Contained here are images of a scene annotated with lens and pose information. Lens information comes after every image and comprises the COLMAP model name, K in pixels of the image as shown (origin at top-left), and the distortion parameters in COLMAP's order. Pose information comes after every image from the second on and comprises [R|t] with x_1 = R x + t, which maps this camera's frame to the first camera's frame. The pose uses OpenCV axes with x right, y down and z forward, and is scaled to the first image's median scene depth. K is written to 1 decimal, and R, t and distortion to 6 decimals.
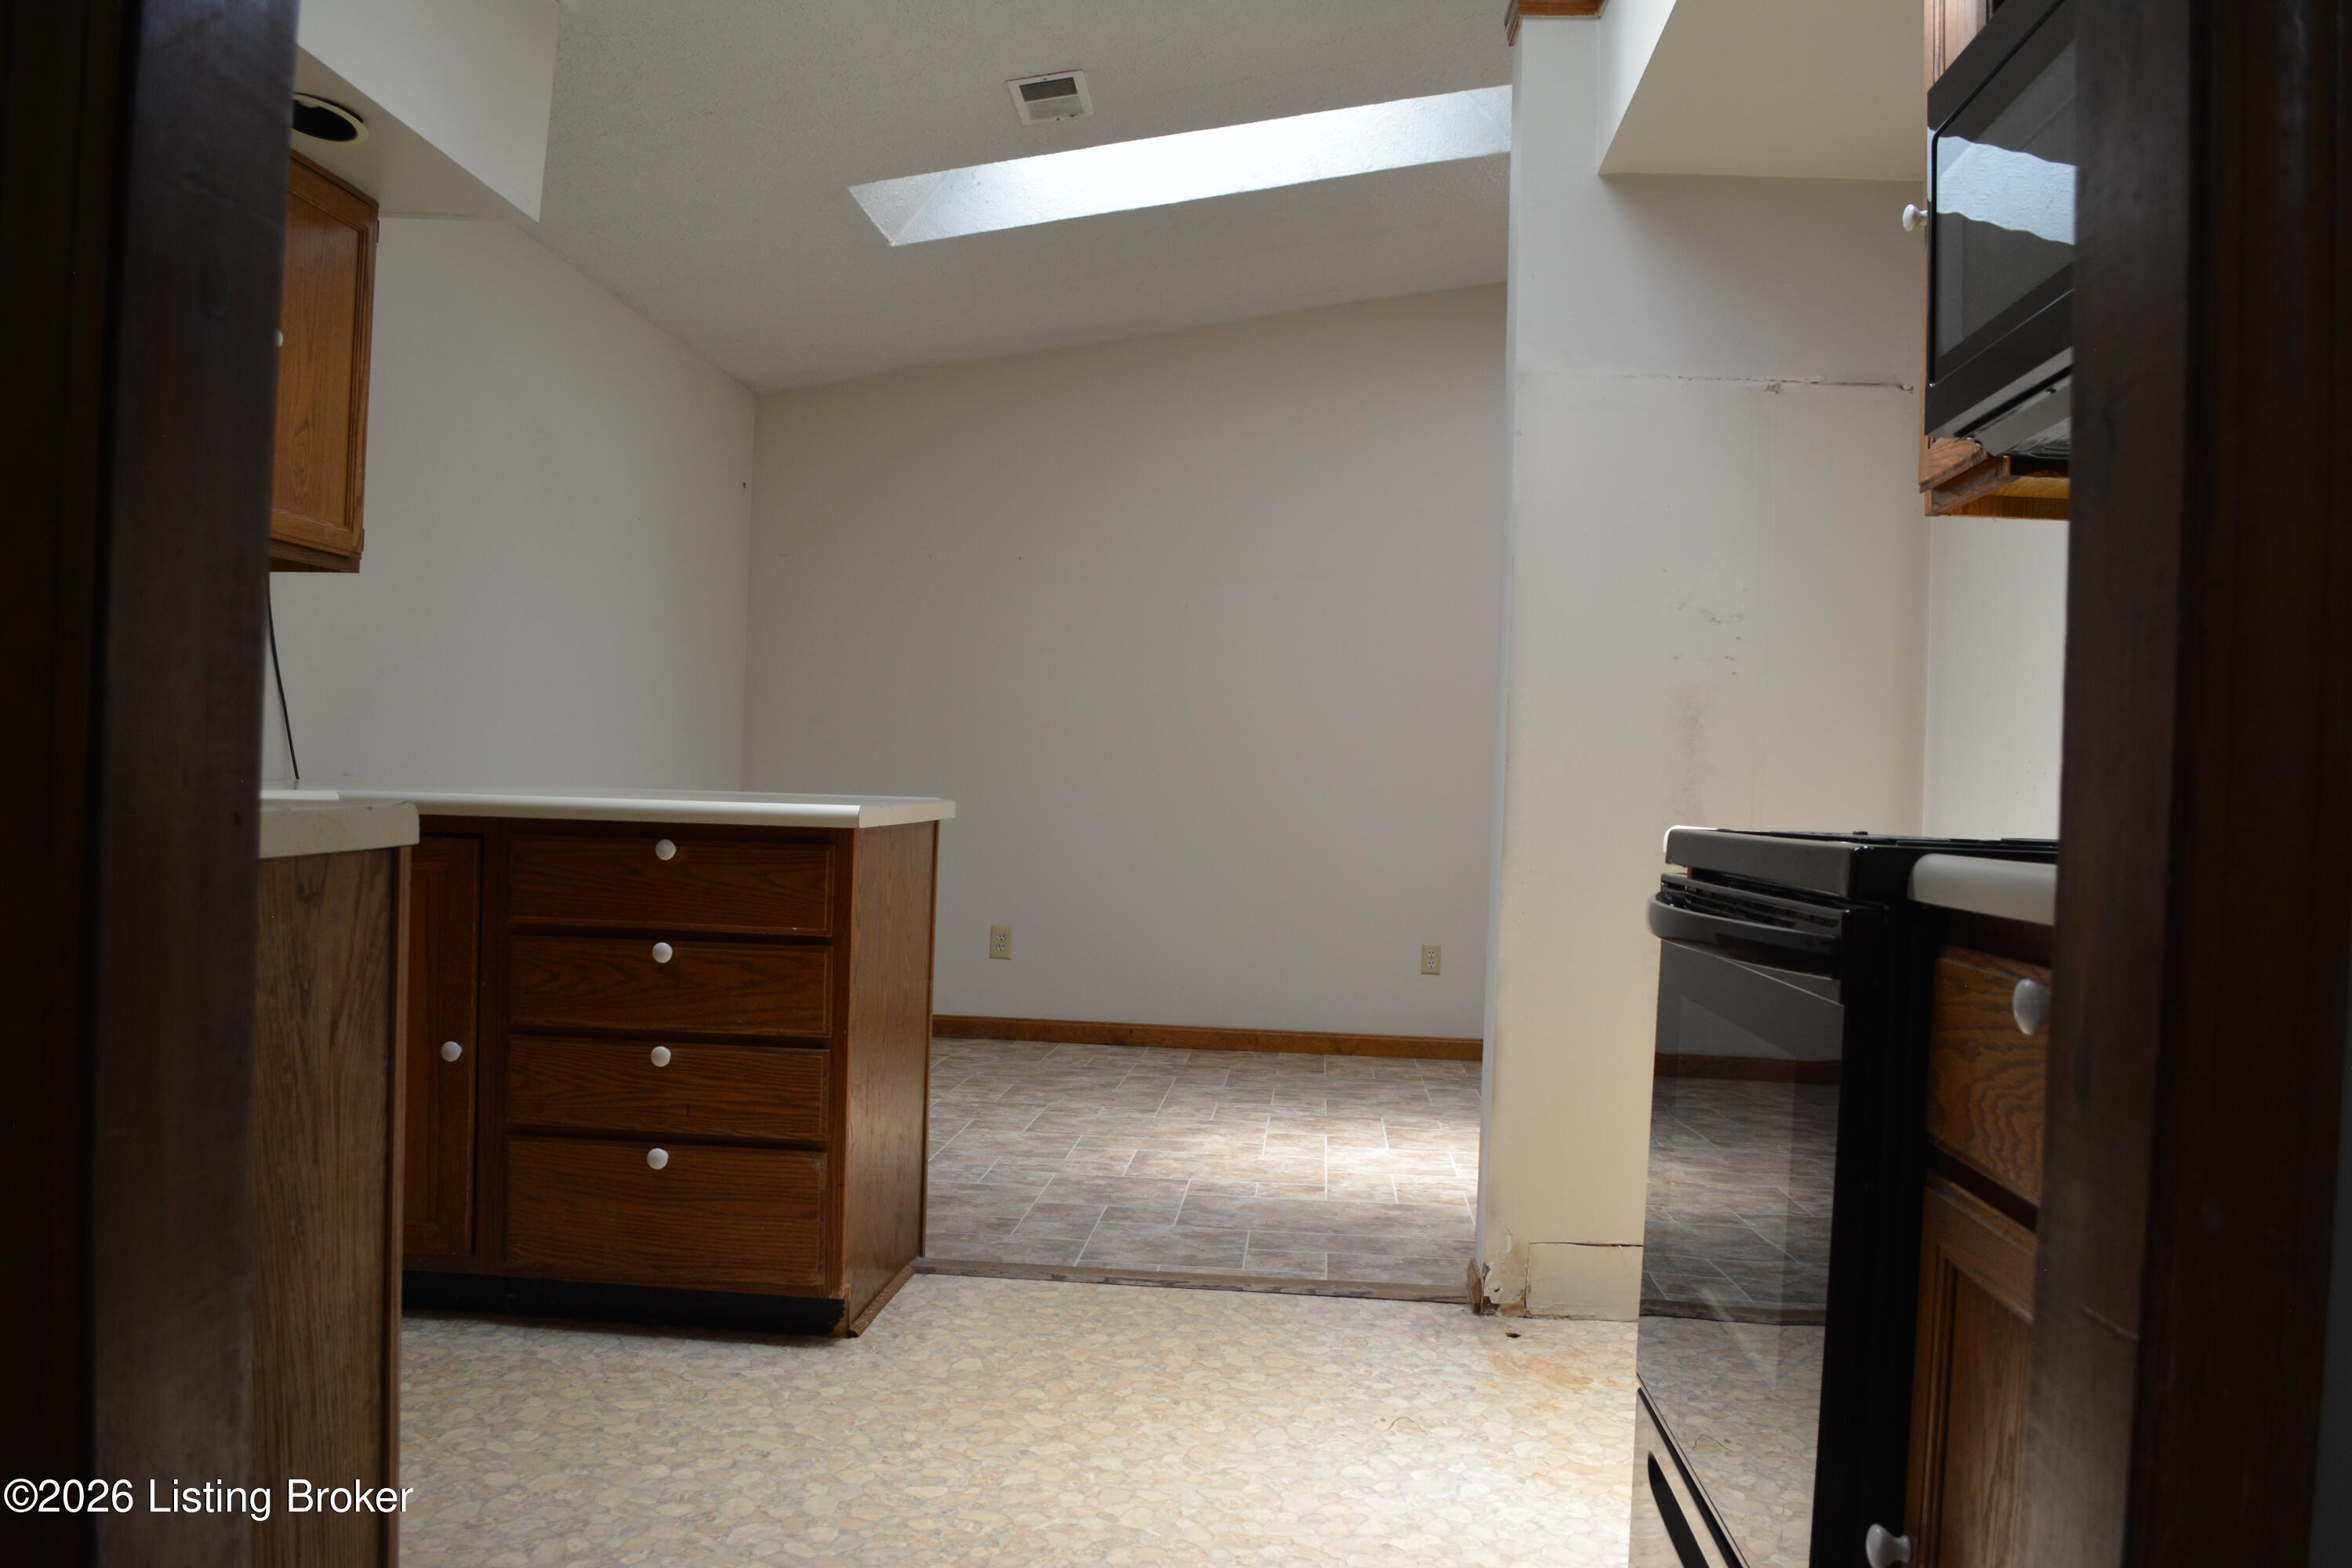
lens RADIAL K [[1853.8, 0, 1172.0], [0, 1853.8, 784.0], [0, 0, 1]] dist [-0.085686, 0.010208]
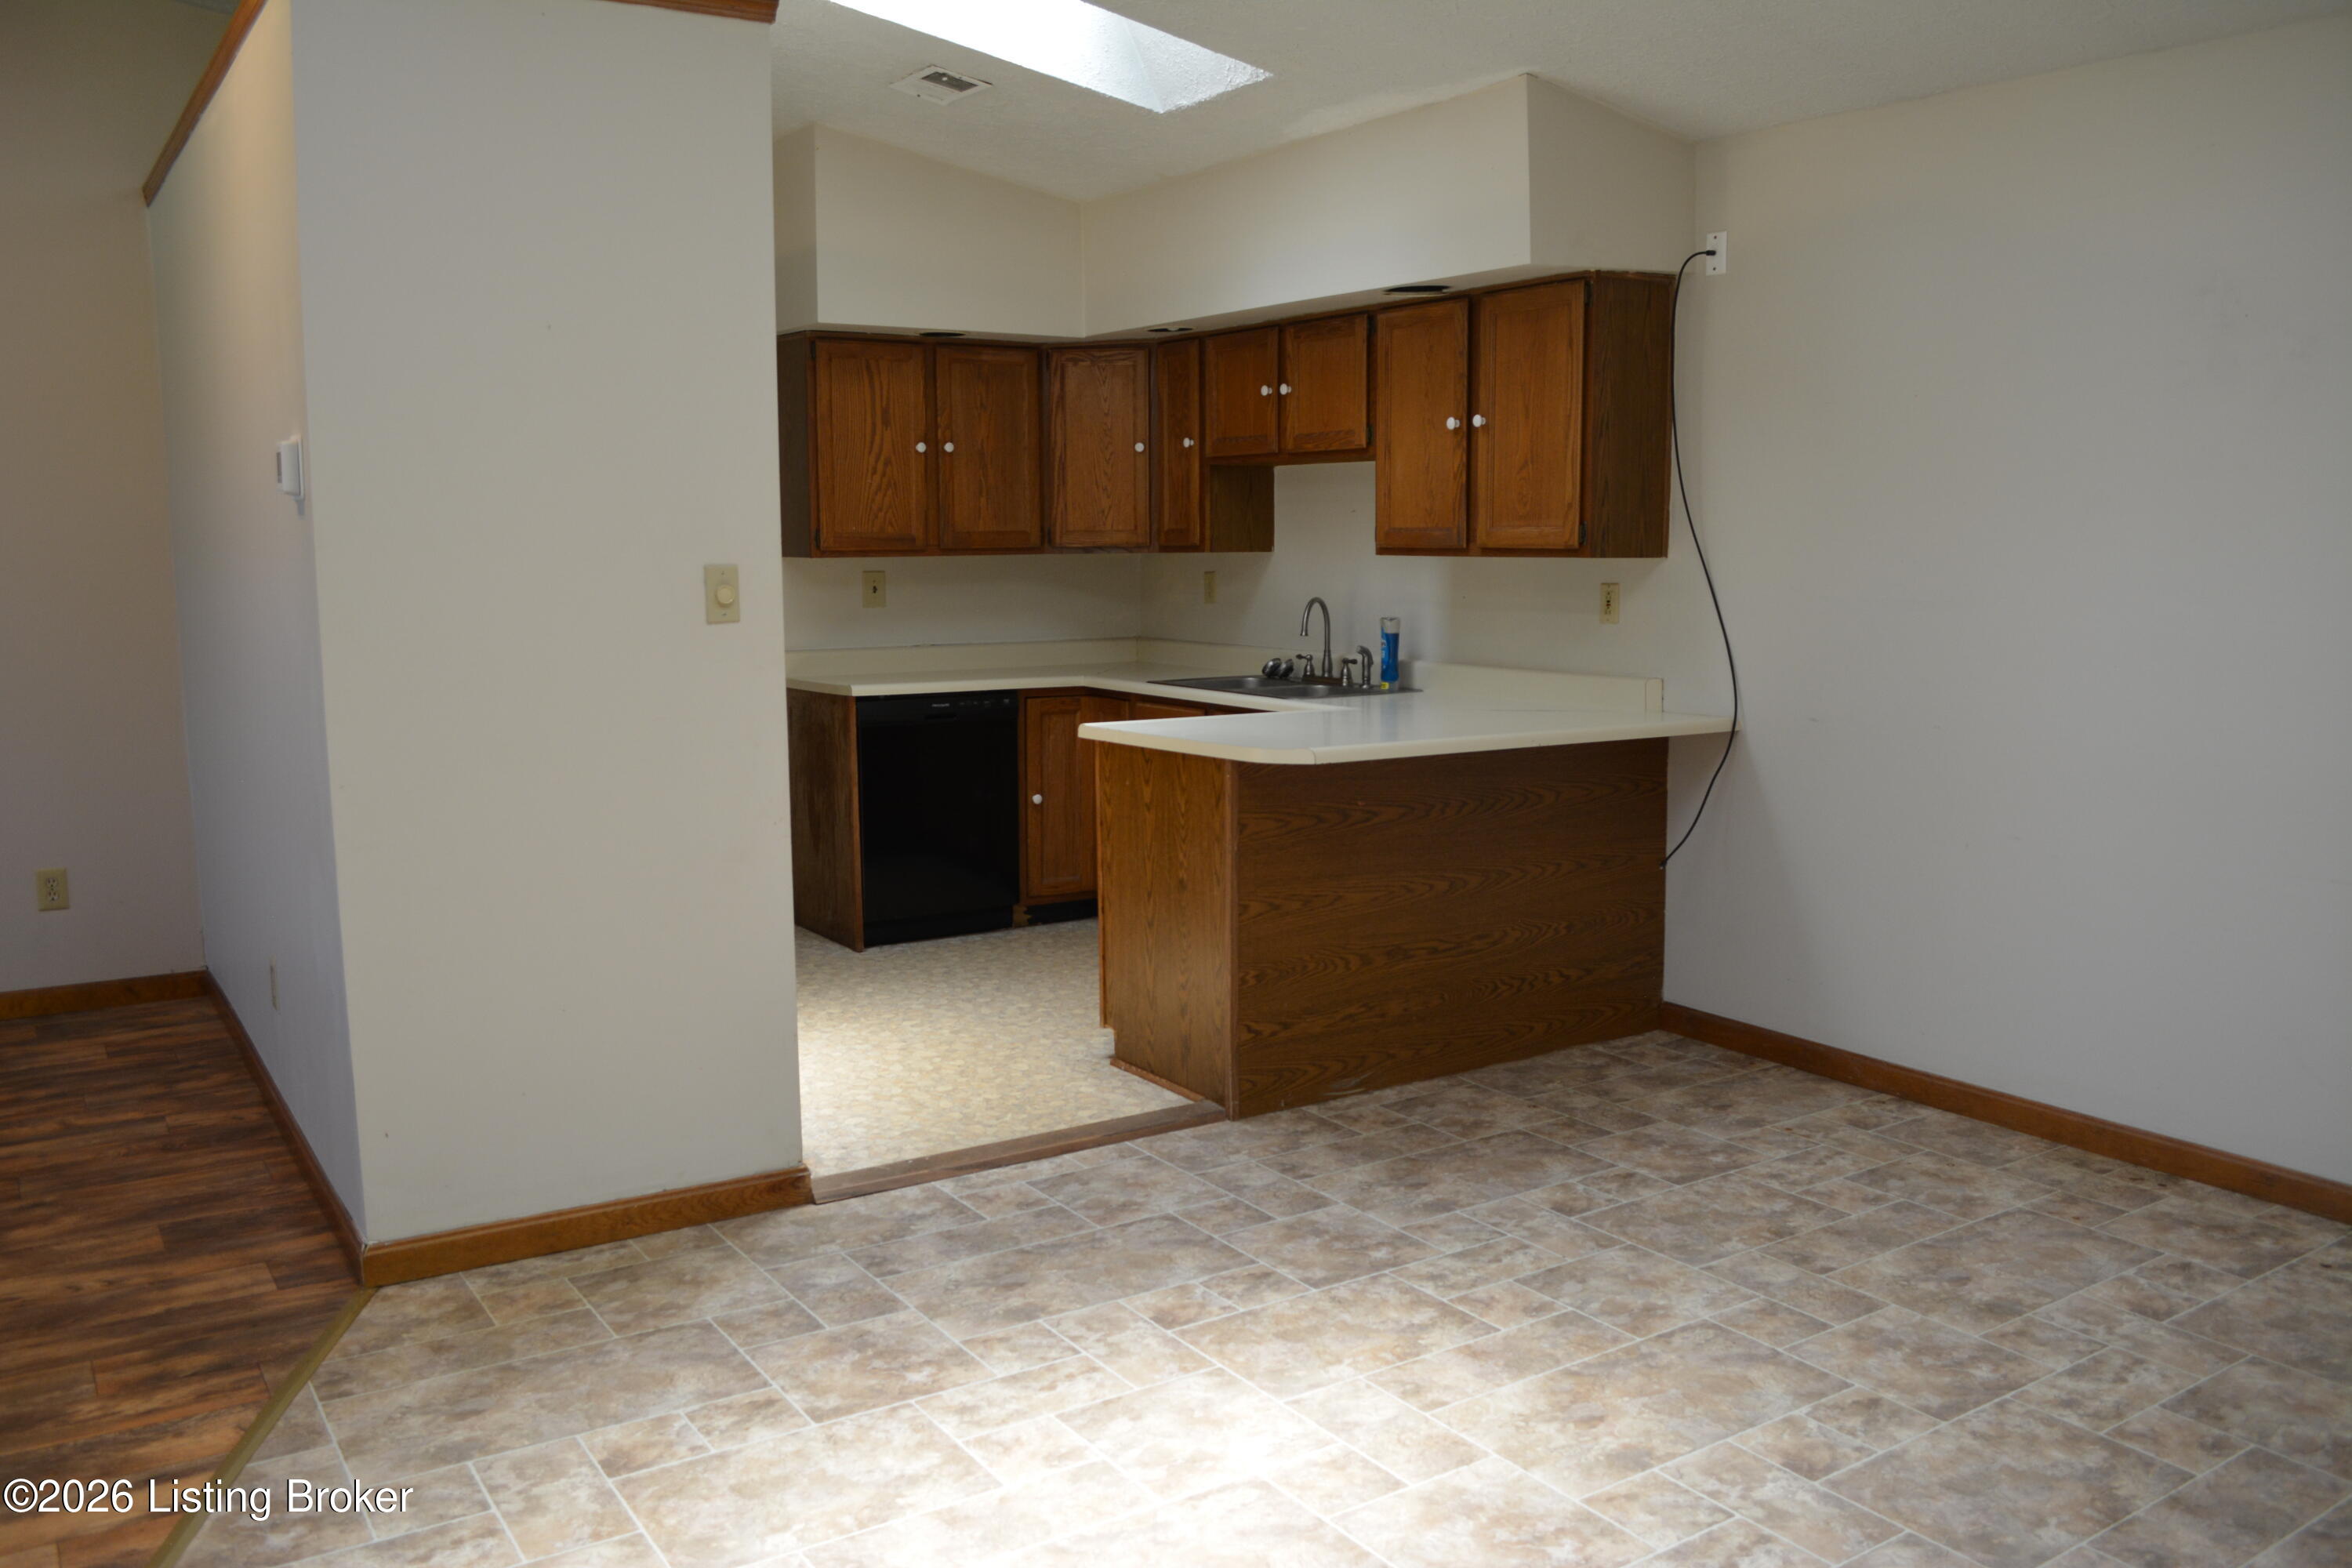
lens RADIAL K [[1862.0, 0, 1175.4], [0, 1862.0, 797.4], [0, 0, 1]] dist [-0.082411, 0.014585]
pose [[-0.785484, 0.055626, -0.616377, 0.747455], [-0.019624, 0.993213, 0.114641, -0.108370], [0.618570, 0.102144, -0.779062, 2.233133]]
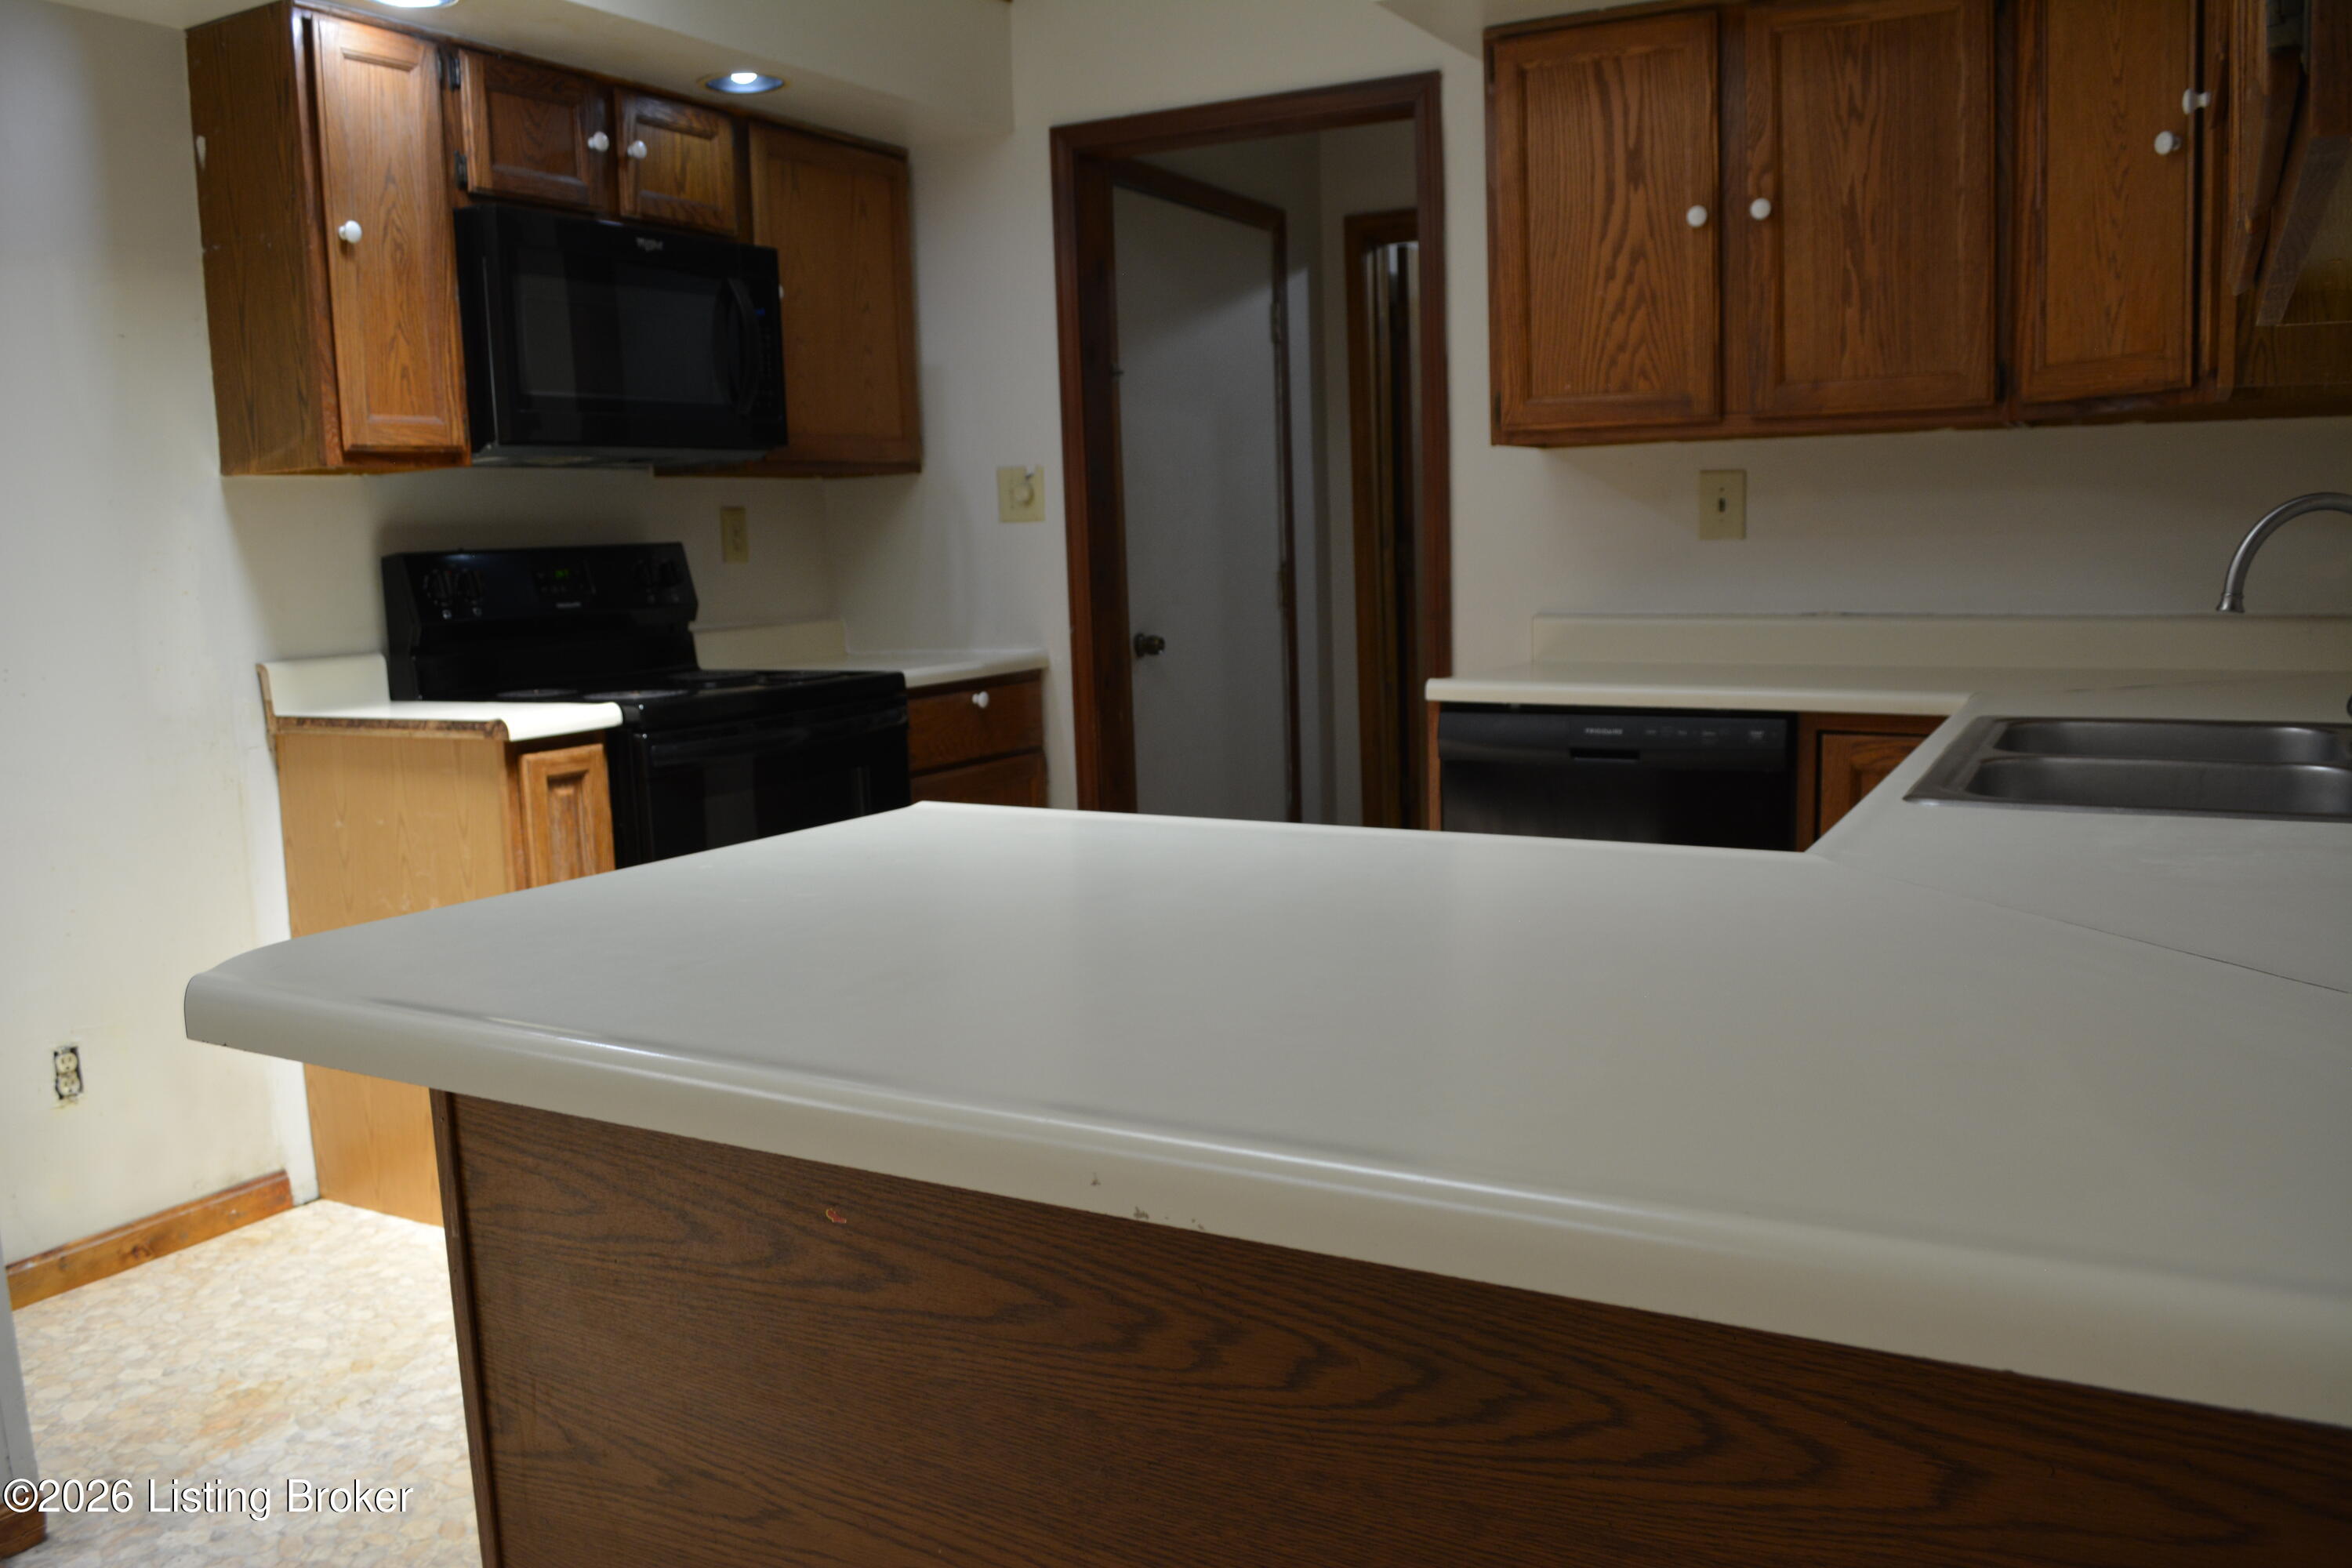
lens RADIAL K [[1853.0, 0, 1169.4], [0, 1853.0, 790.3], [0, 0, 1]] dist [-0.081765, 0.008874]
pose [[-0.912507, -0.061345, 0.404434, -0.491079], [-0.002123, 0.989388, 0.145283, -0.083847], [-0.409055, 0.131713, -0.902954, 1.488642]]
